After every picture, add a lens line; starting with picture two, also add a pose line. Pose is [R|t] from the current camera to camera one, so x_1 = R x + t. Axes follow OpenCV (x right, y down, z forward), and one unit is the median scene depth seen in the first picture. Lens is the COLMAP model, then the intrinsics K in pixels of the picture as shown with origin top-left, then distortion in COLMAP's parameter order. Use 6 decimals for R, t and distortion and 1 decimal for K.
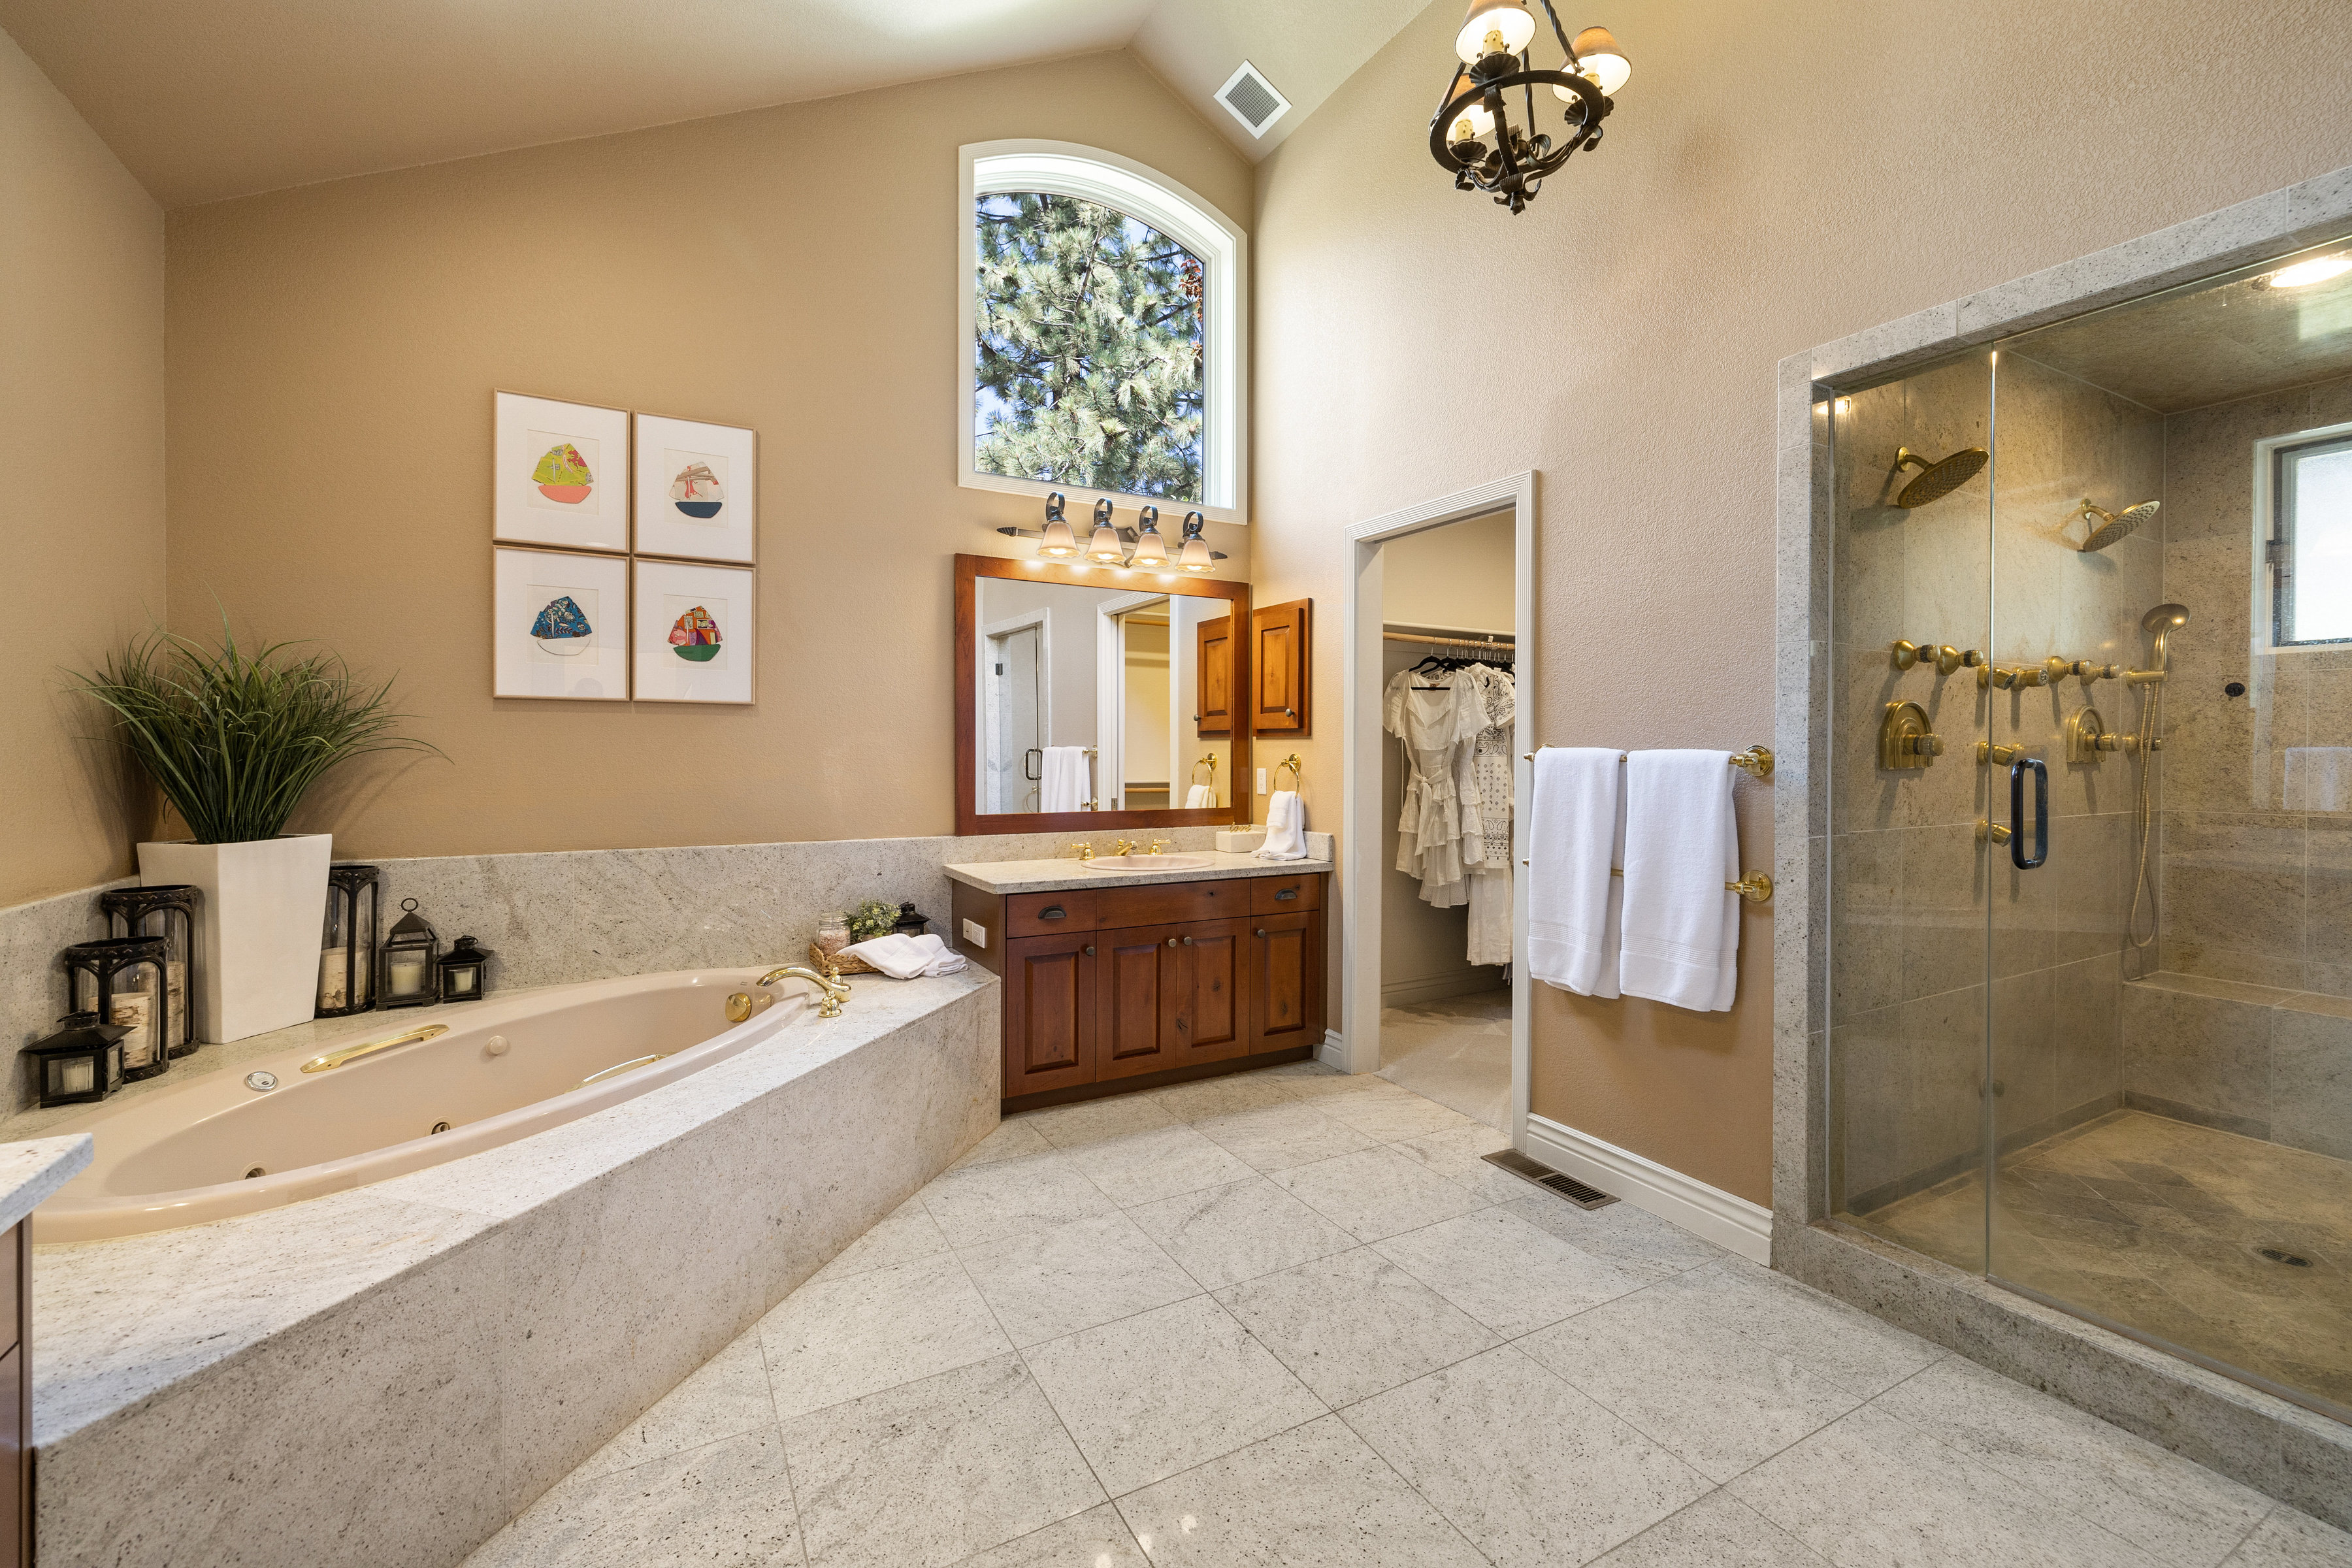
lens RADIAL K [[988.2, 0, 1173.8], [0, 988.2, 749.3], [0, 0, 1]] dist [0.001657, -0.000579]
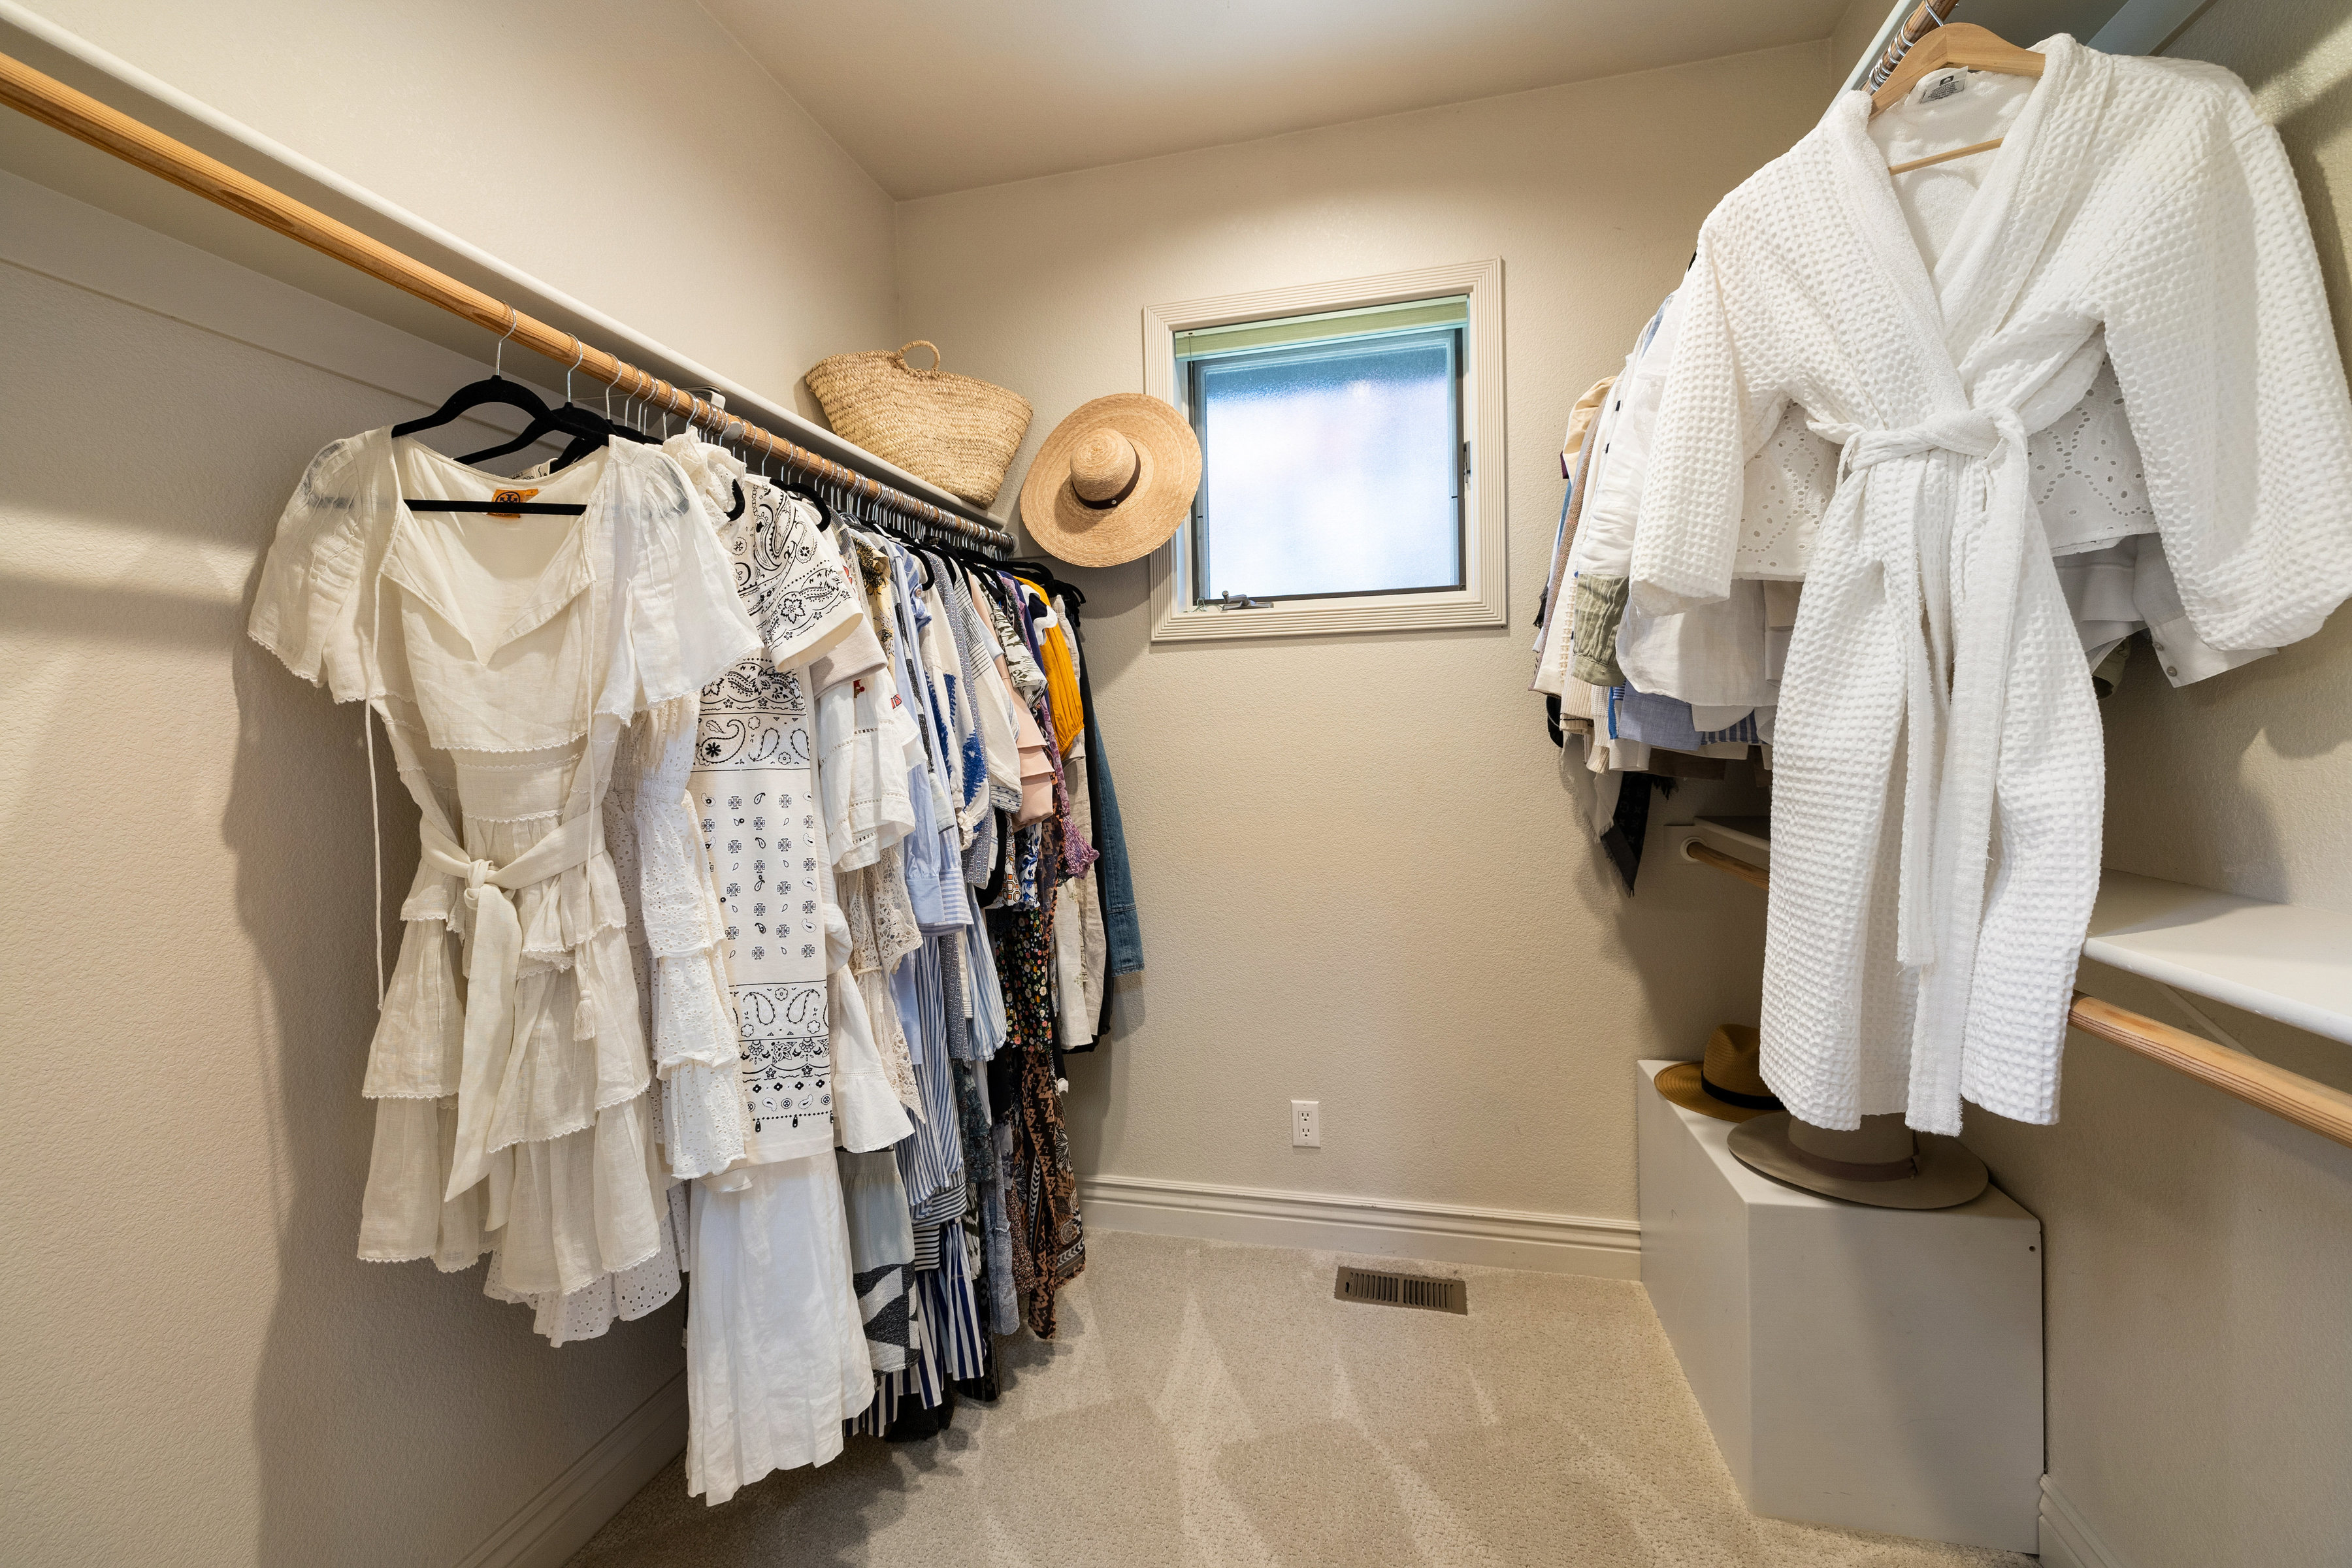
lens RADIAL K [[988.2, 0, 1173.8], [0, 988.2, 749.3], [0, 0, 1]] dist [0.001657, -0.000579]
pose [[0.678497, -0.028721, 0.734042, 0.191992], [0.029611, 0.999493, 0.011737, 0.002027], [-0.734006, 0.013772, 0.679003, 0.711263]]
